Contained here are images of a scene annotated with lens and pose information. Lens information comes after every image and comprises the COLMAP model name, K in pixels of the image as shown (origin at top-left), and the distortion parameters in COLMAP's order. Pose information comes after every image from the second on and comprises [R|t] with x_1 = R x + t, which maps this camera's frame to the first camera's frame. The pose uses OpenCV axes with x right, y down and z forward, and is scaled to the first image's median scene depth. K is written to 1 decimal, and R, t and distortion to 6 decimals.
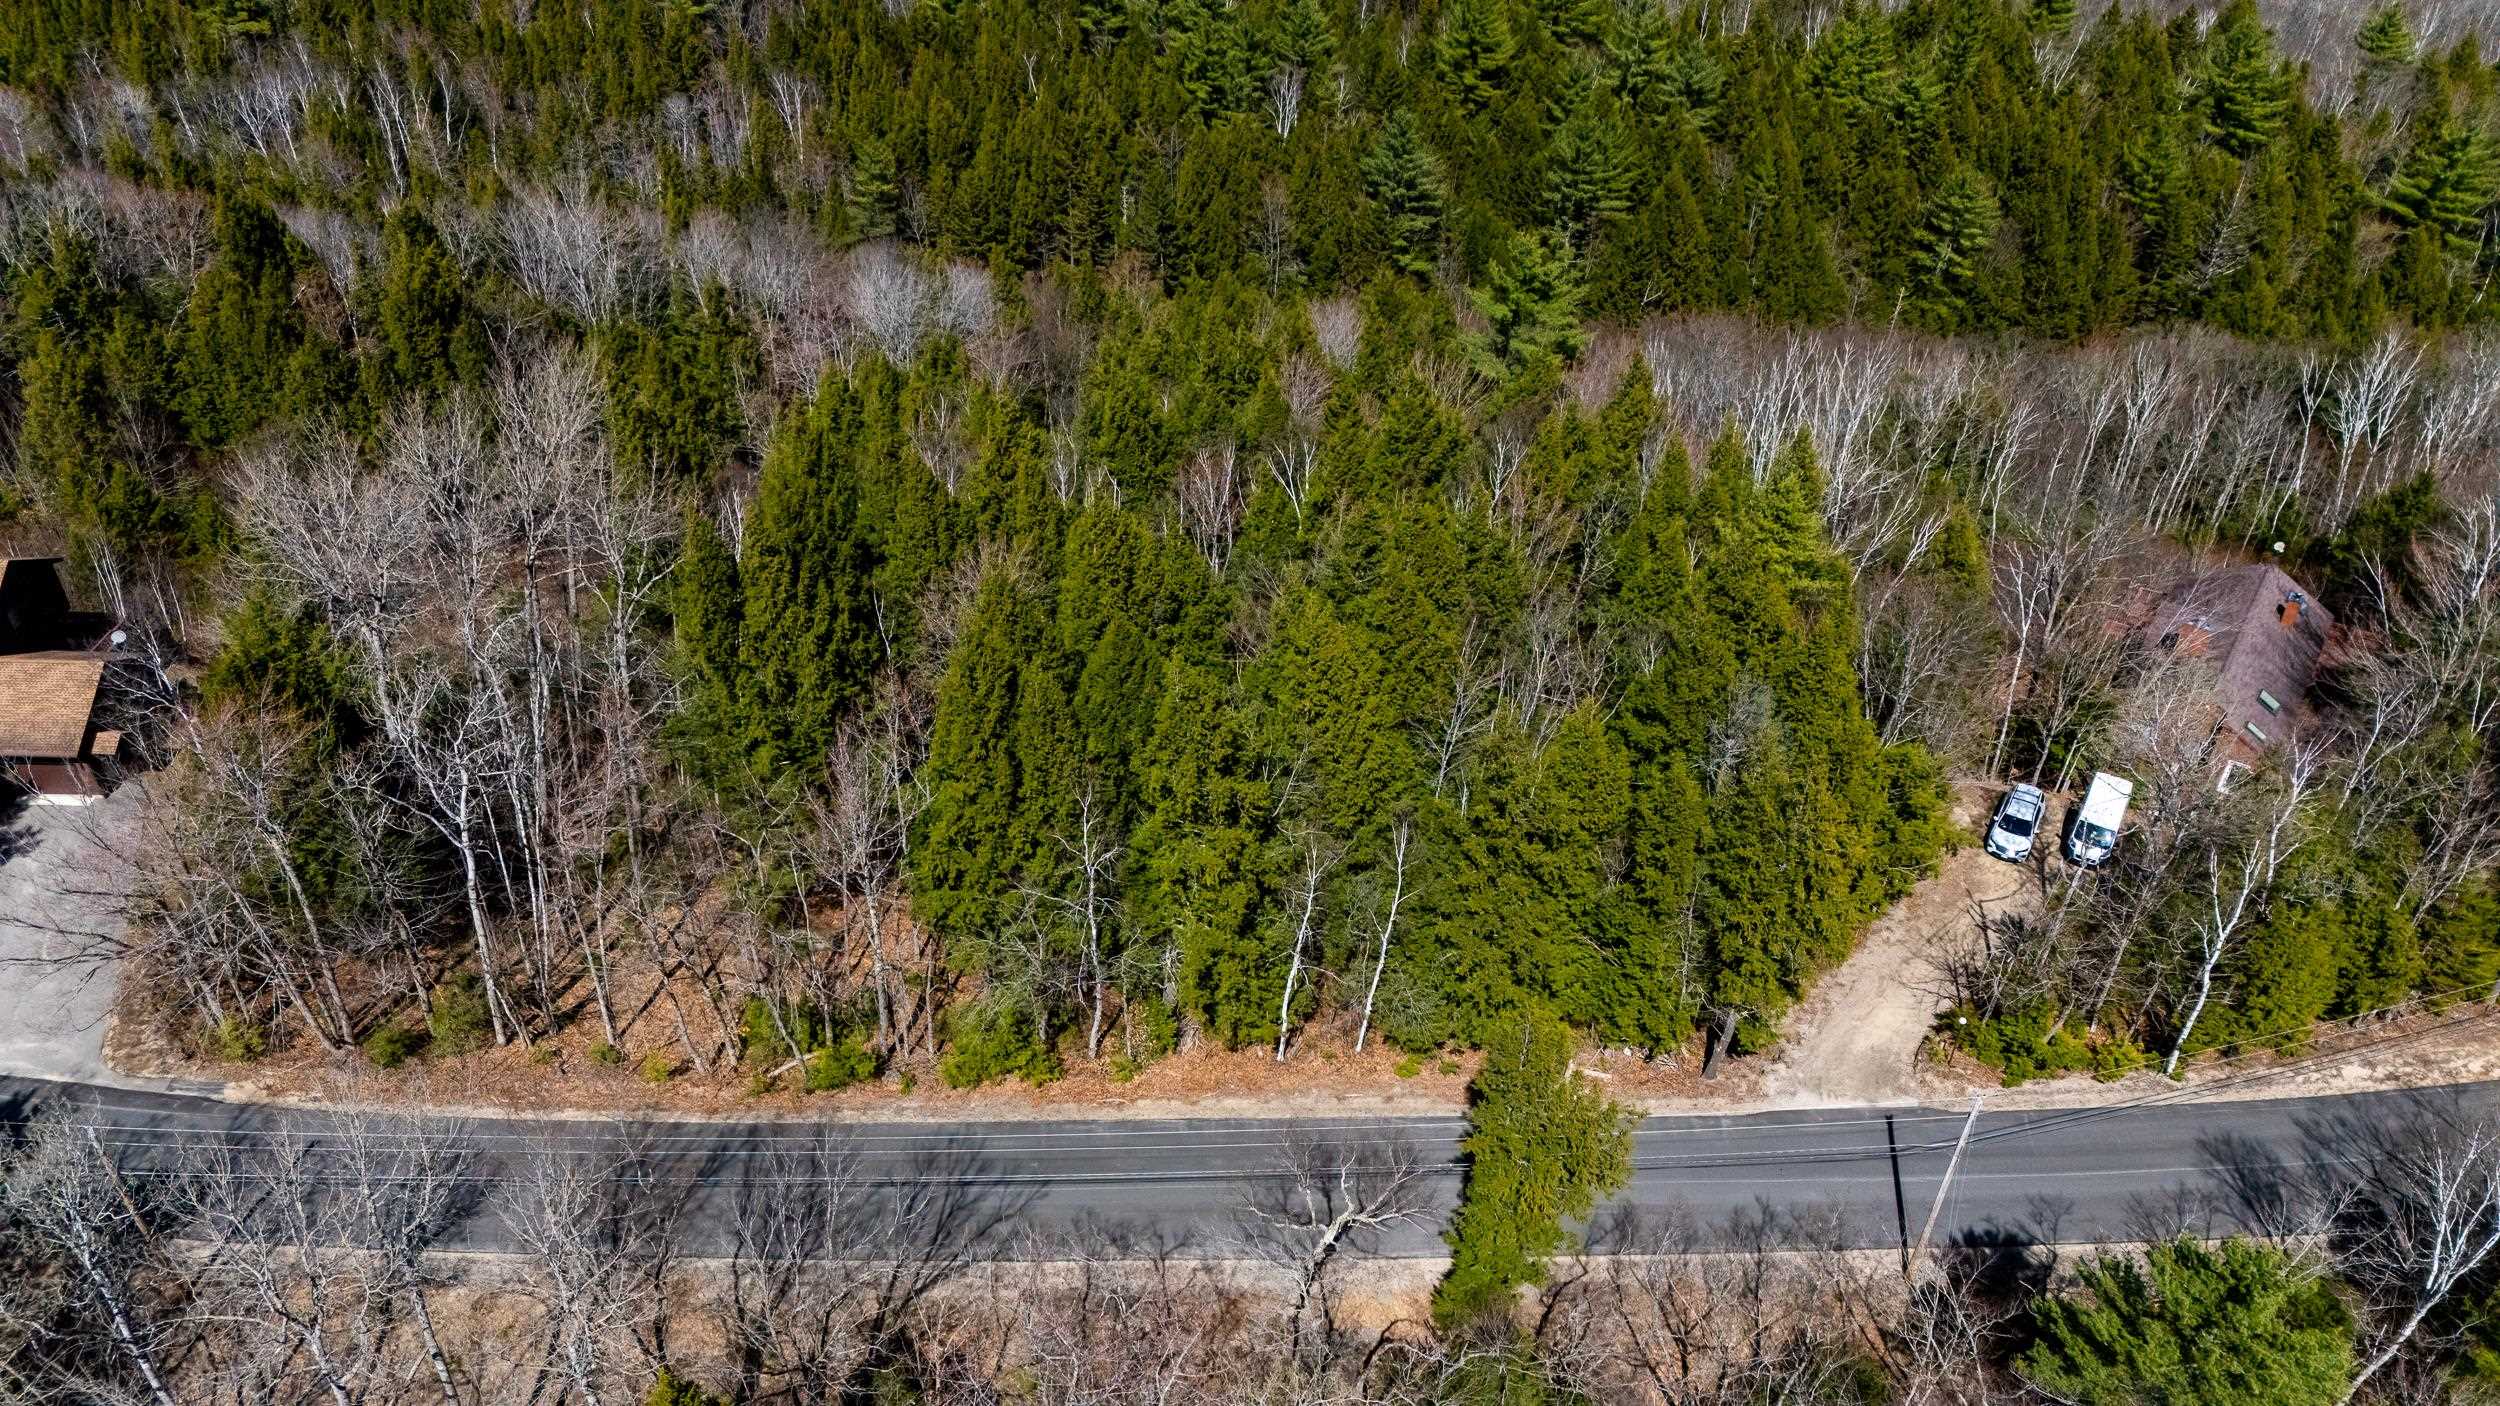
lens RADIAL K [[1734.6, 0, 1250.0], [0, 1734.6, 703.0], [0, 0, 1]] dist [0.007519, -0.003262]
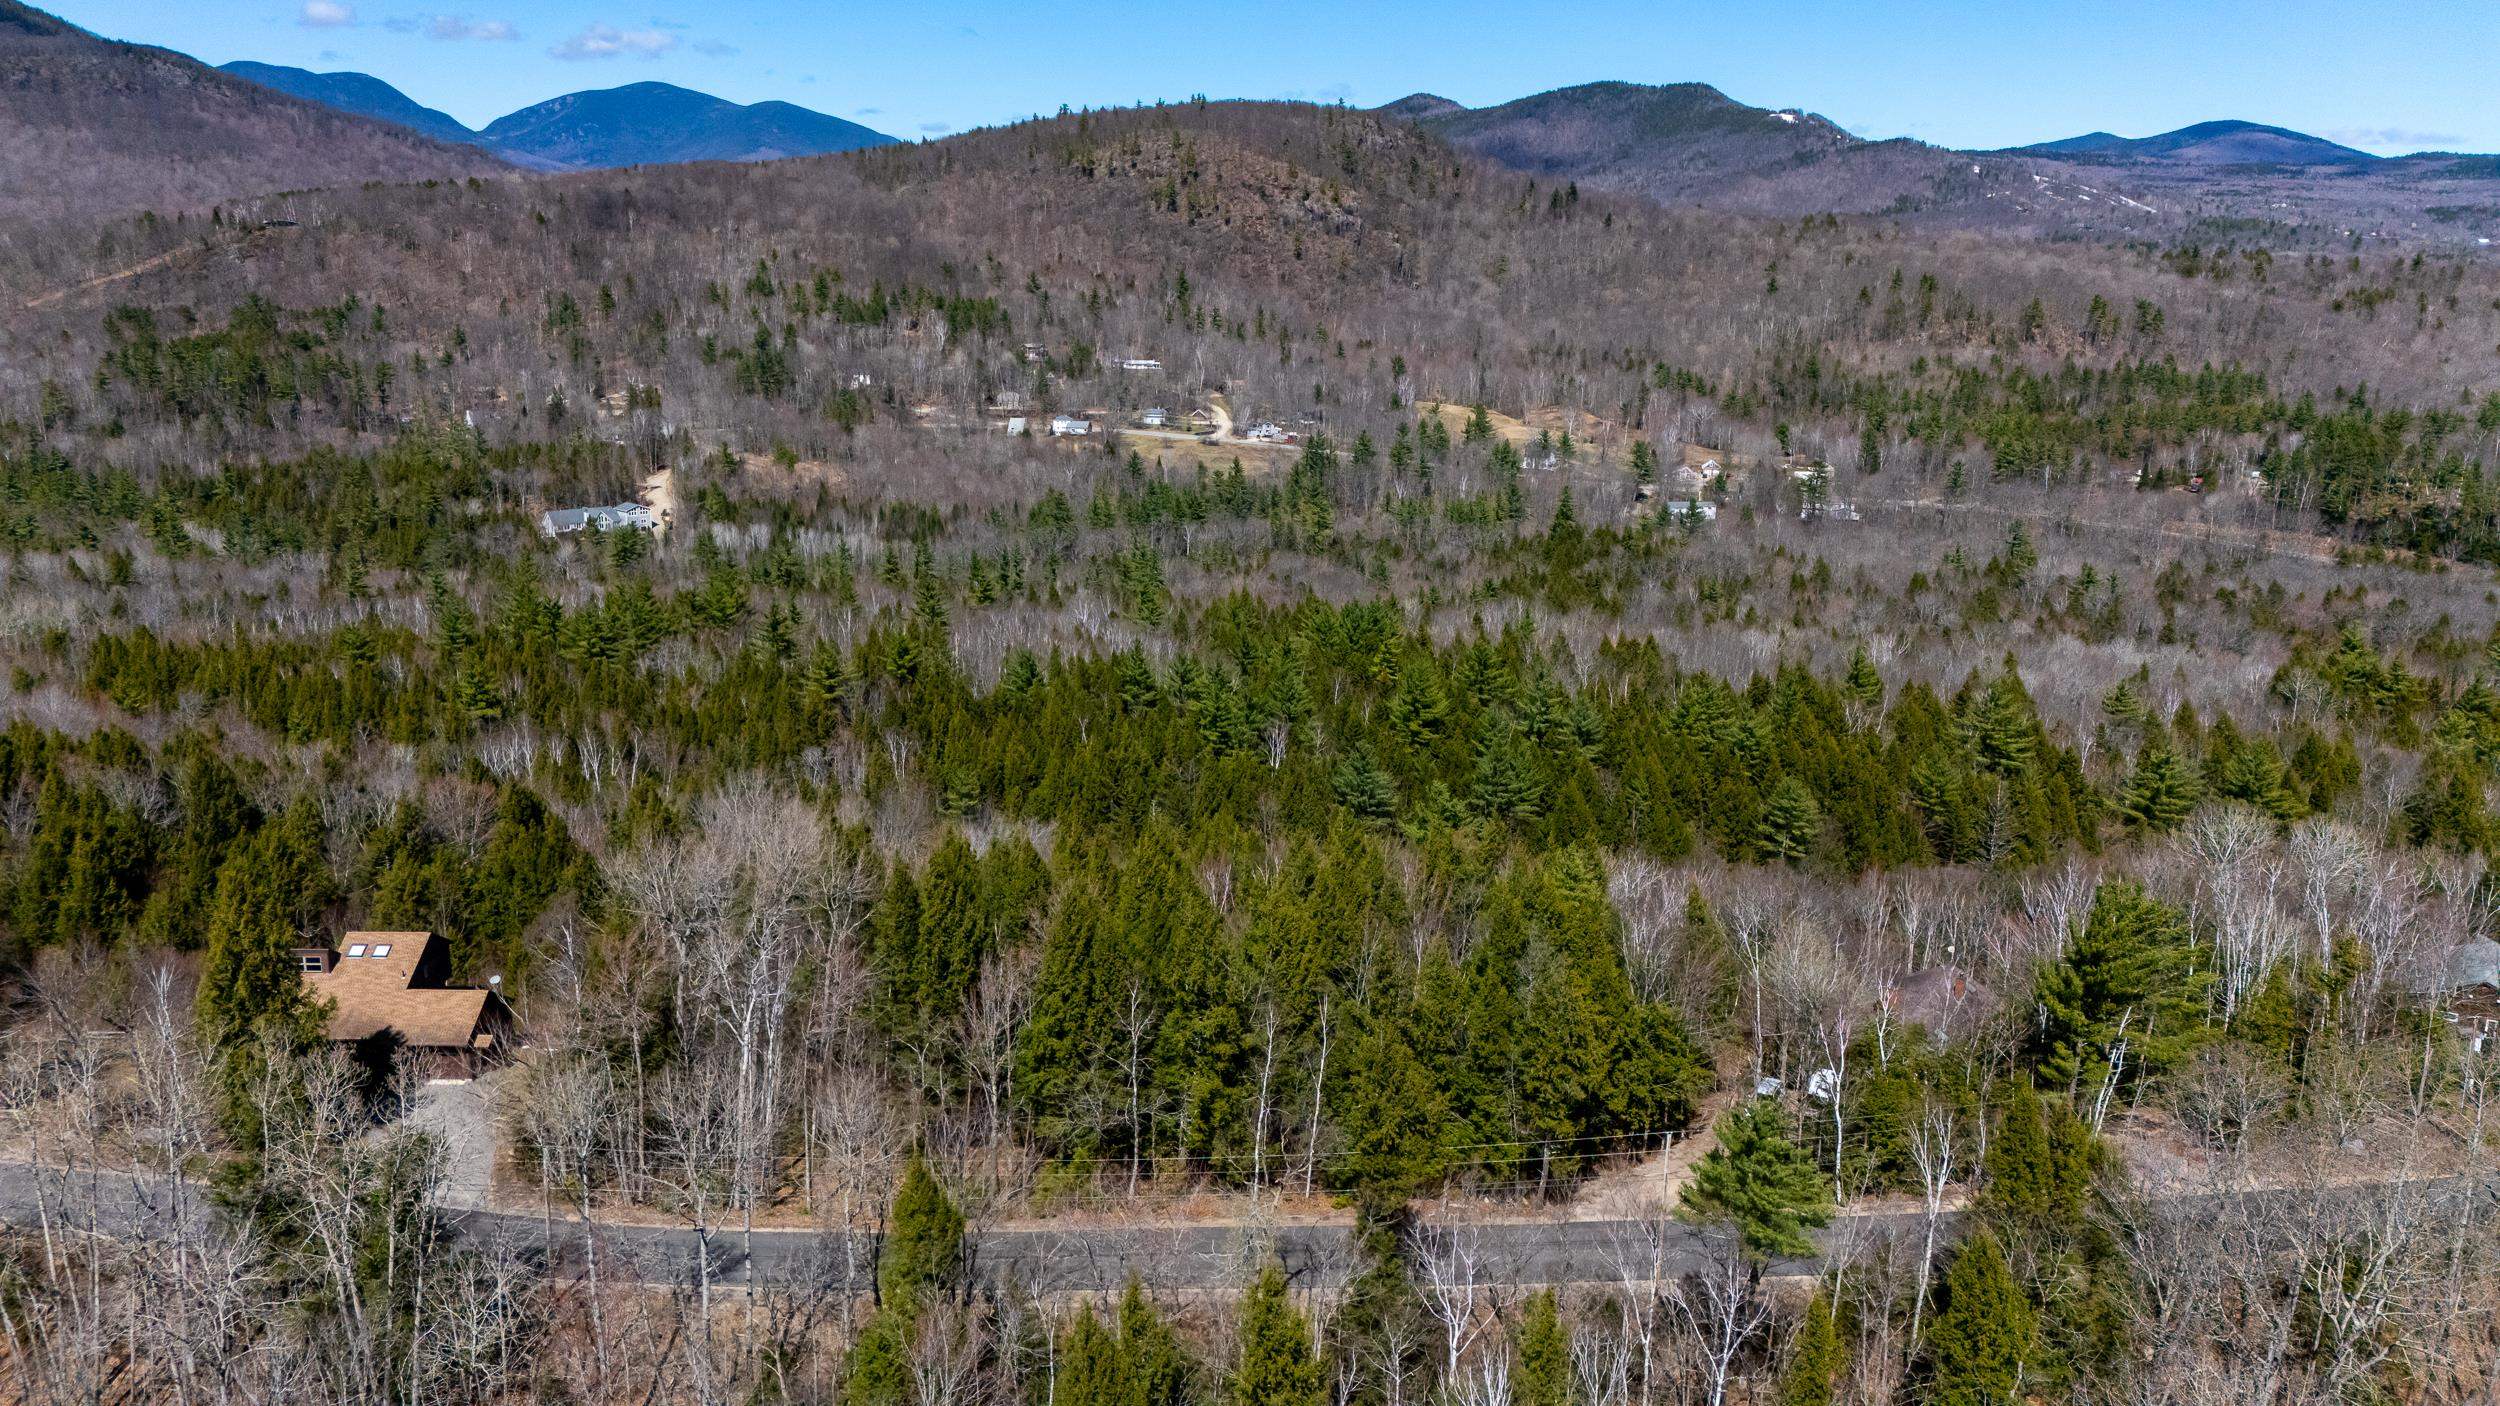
lens RADIAL K [[1702.2, 0, 1266.0], [0, 1702.2, 708.7], [0, 0, 1]] dist [0.003265, -0.049545]
pose [[0.999949, -0.009918, 0.001791, 0.010543], [0.009800, 0.915243, -0.402782, 0.151985], [0.002355, 0.402779, 0.915294, -0.198234]]
